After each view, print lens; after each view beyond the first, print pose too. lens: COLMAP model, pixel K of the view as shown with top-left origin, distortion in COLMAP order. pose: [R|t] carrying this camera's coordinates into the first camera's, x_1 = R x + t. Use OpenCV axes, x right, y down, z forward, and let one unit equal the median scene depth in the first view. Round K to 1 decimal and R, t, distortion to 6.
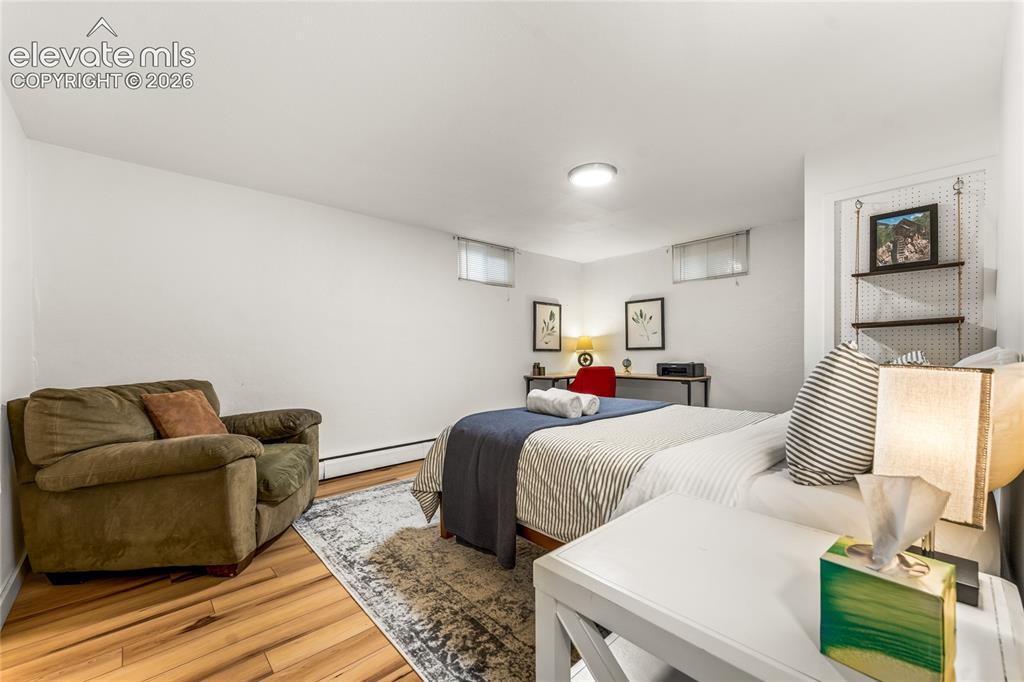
lens RADIAL K [[417.2, 0, 504.0], [0, 417.2, 340.4], [0, 0, 1]] dist [-0.009776, 0.000064]
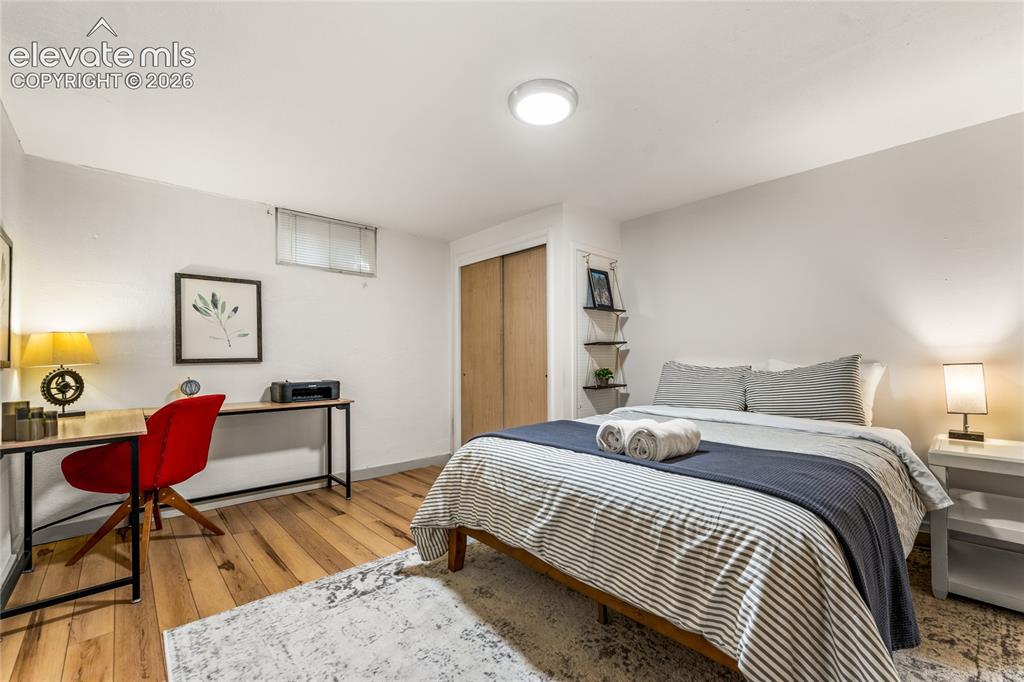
lens RADIAL K [[417.2, 0, 504.0], [0, 417.2, 340.4], [0, 0, 1]] dist [-0.009776, 0.000064]
pose [[-0.010655, 0.049323, 0.998726, -0.260374], [-0.019528, 0.998582, -0.049524, 0.012809], [-0.999753, -0.020031, -0.009677, 0.637509]]
